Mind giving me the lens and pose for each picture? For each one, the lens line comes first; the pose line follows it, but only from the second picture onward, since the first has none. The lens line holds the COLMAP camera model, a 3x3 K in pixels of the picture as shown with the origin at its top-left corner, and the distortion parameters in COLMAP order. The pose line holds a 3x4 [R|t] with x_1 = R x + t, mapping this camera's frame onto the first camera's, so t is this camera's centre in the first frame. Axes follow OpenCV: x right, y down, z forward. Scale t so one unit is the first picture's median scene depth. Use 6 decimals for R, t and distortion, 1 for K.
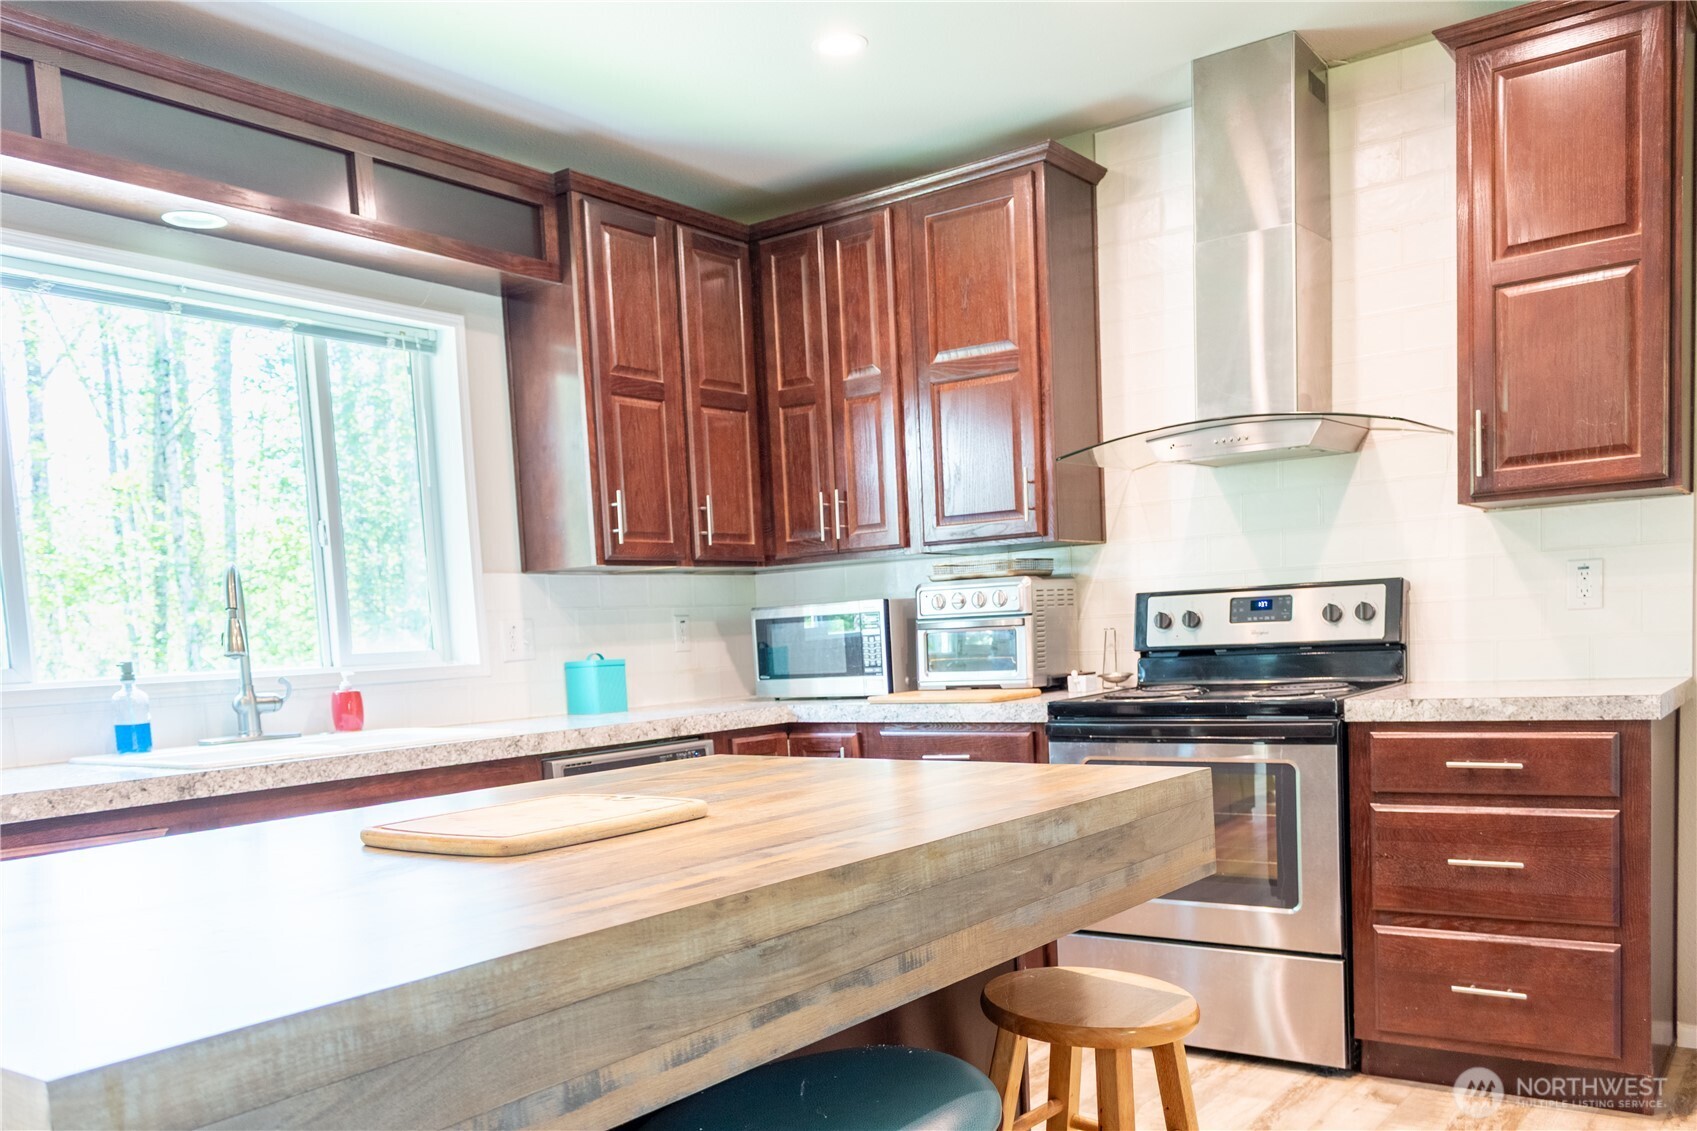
lens RADIAL K [[1366.7, 0, 839.2], [0, 1366.7, 763.0], [0, 0, 1]] dist [0.013189, -0.000477]
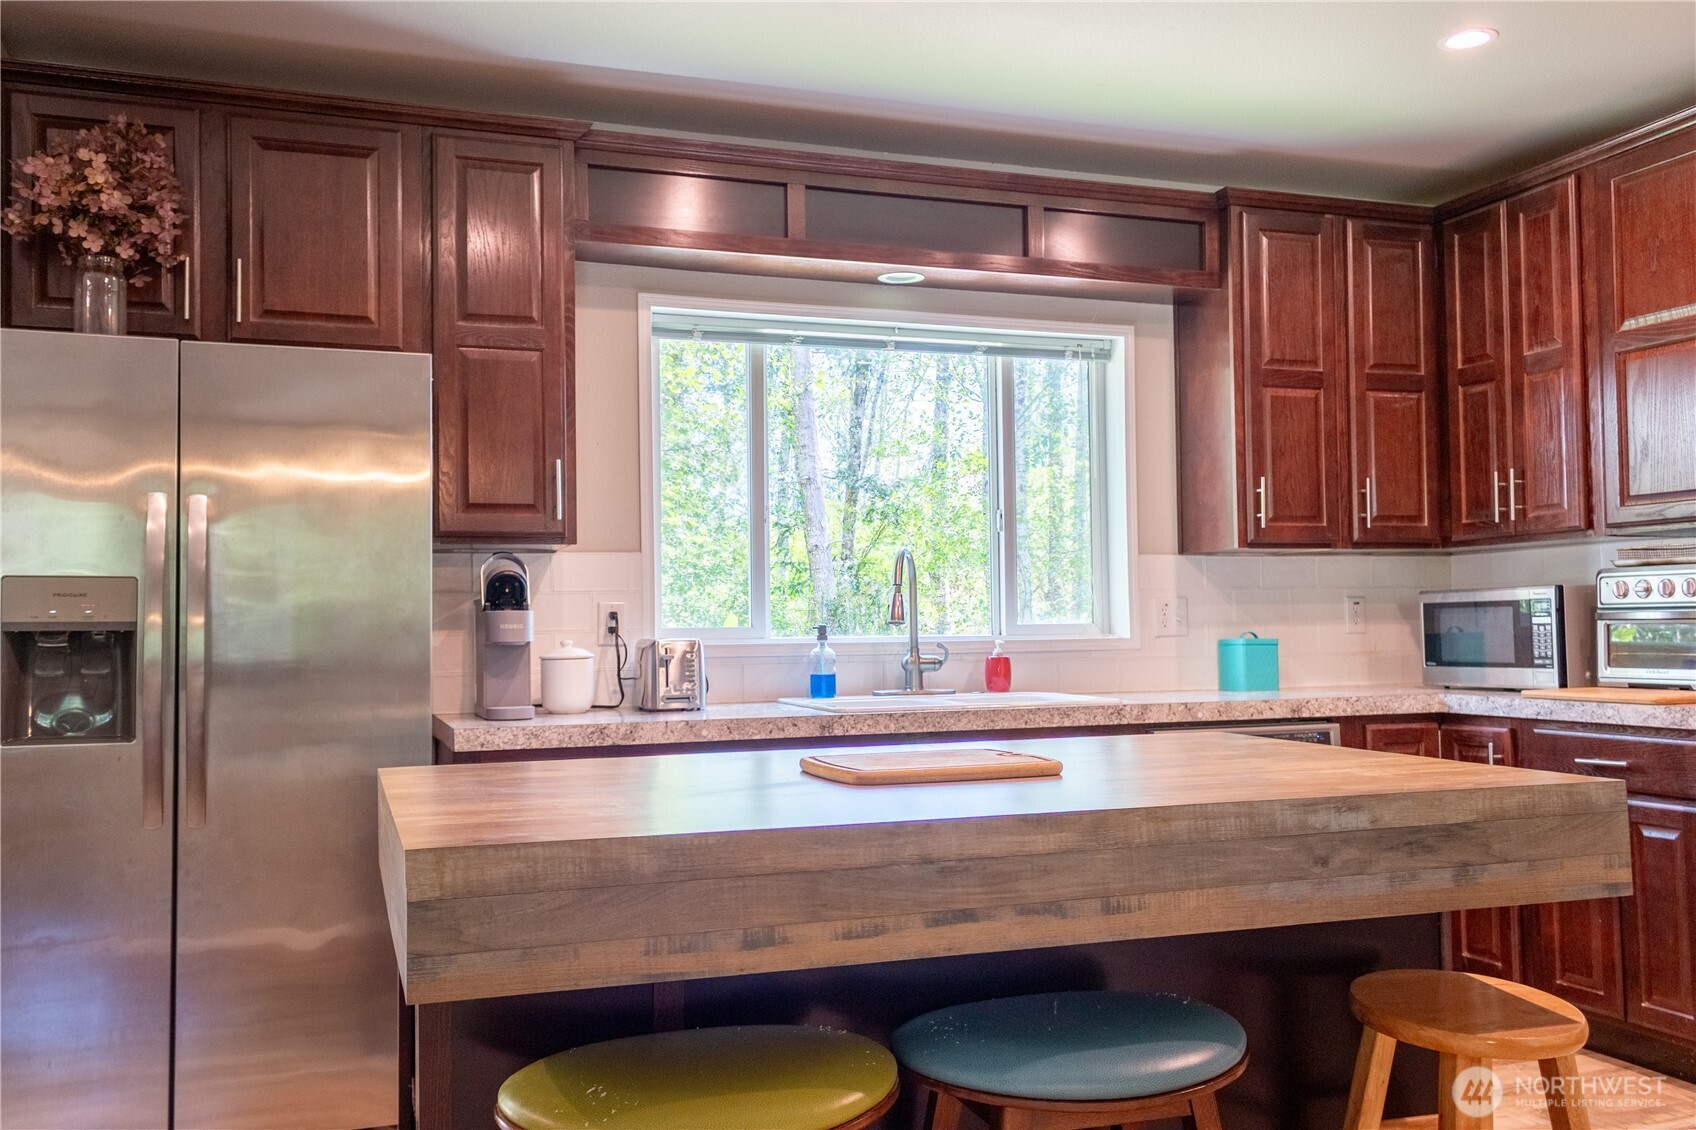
lens RADIAL K [[1417.8, 0, 848.0], [0, 1417.8, 565.0], [0, 0, 1]] dist [0.017674, 0.005608]
pose [[0.831356, 0.012151, -0.555607, 0.176989], [-0.079334, 0.992117, -0.097009, -0.002995], [0.550048, 0.124728, 0.825766, -0.056819]]
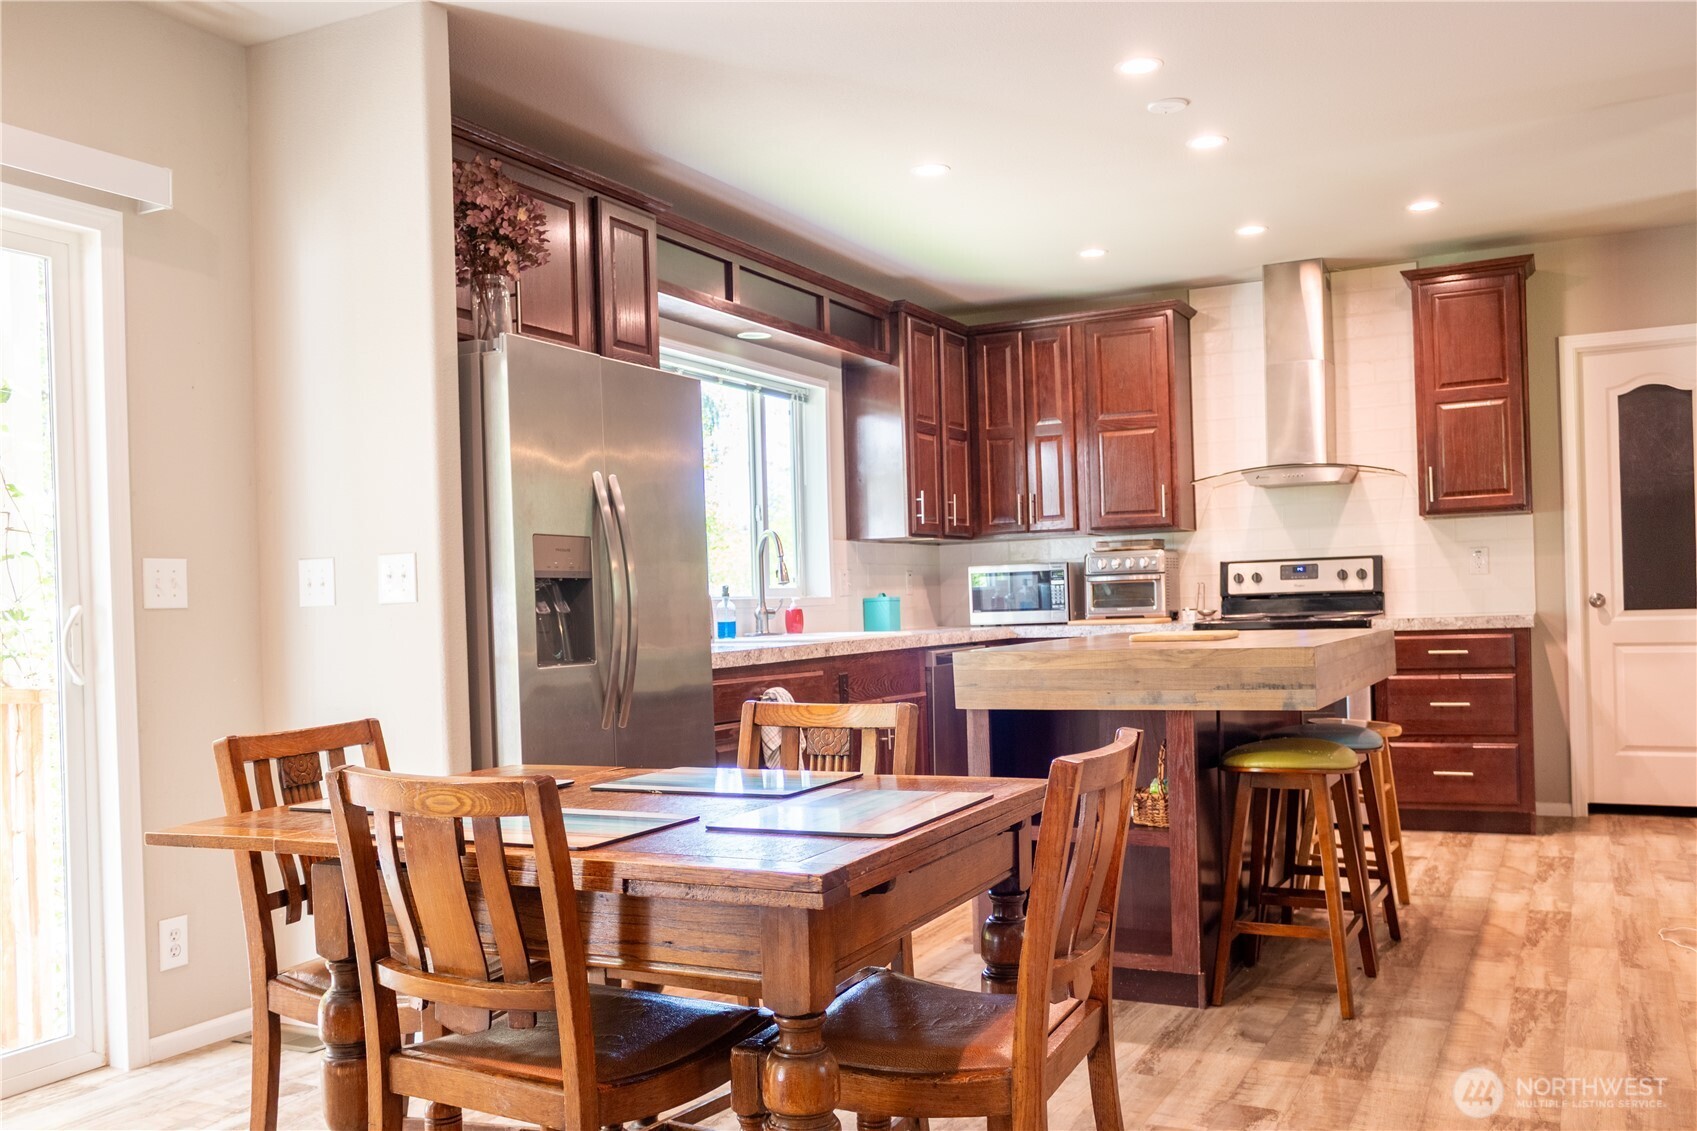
lens RADIAL K [[1411.8, 0, 852.6], [0, 1411.8, 613.8], [0, 0, 1]] dist [-0.044869, 0.097191]
pose [[0.985687, 0.015029, 0.167915, -0.517943], [0.000894, 0.995538, -0.094353, 0.101228], [-0.168584, 0.093153, 0.981276, -0.601567]]
